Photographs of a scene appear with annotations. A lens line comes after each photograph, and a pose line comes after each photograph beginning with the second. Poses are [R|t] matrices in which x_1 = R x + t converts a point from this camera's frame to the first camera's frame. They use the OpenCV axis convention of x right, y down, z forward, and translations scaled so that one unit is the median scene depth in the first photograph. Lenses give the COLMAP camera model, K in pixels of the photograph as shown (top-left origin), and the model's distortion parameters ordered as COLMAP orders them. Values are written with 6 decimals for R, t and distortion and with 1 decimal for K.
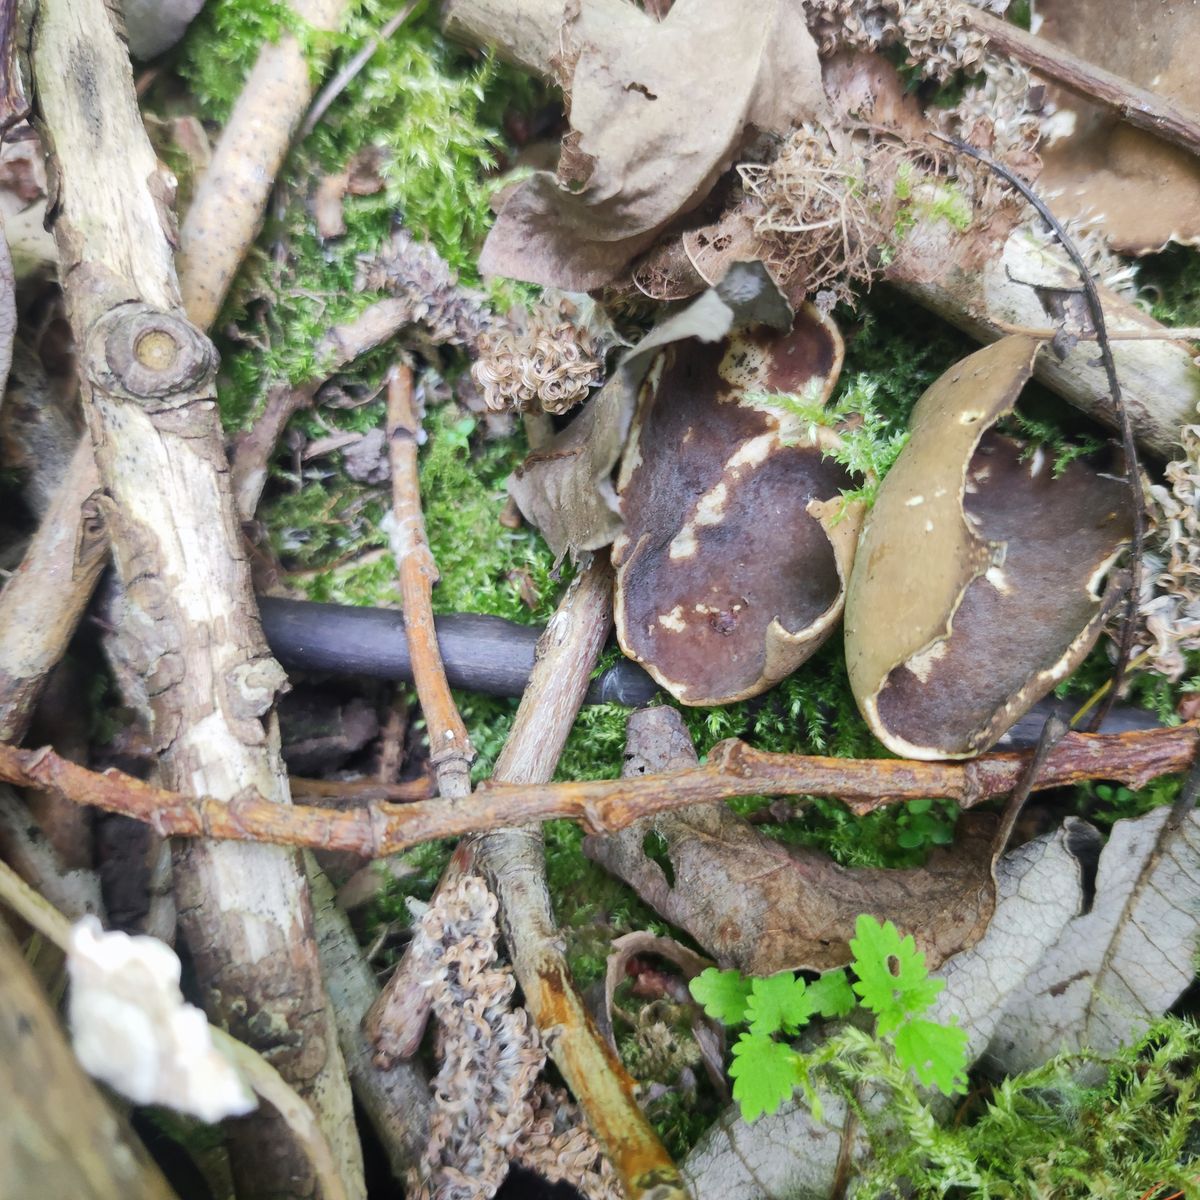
lens RADIAL K [[1255.5, 0, 600.0], [0, 1255.5, 600.0], [0, 0, 1]] dist [-0.049325, 0.035393]
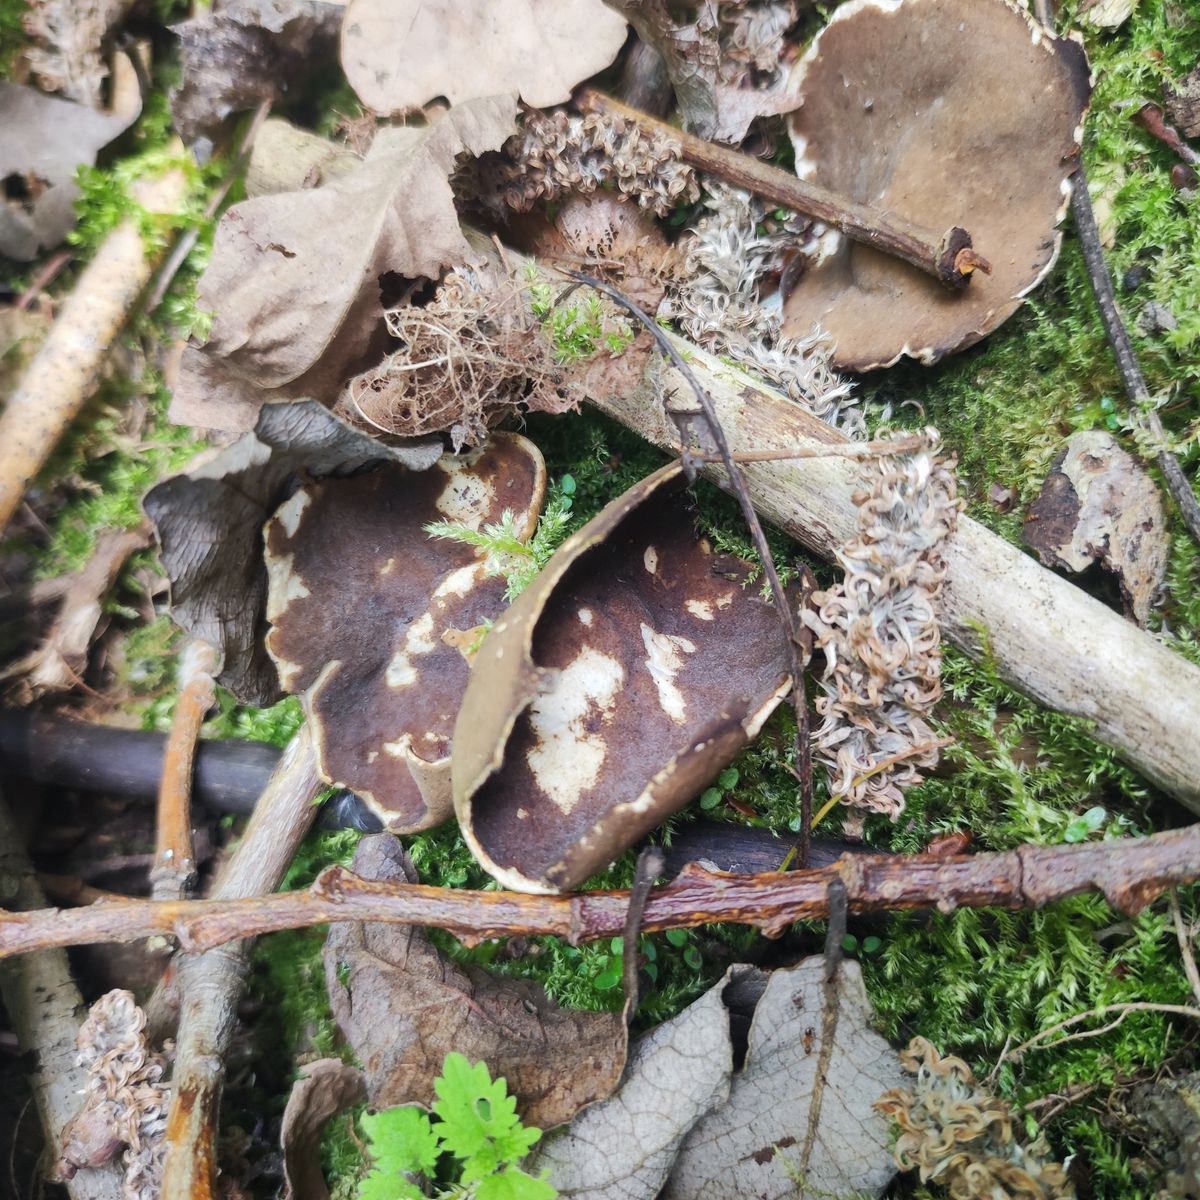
lens RADIAL K [[1258.3, 0, 600.0], [0, 1258.3, 600.0], [0, 0, 1]] dist [-0.029472, -0.009857]
pose [[0.977063, -0.012866, -0.212562, 0.471970], [-0.009902, 0.994349, -0.105701, 0.003404], [0.212720, 0.105381, 0.971414, 0.034993]]
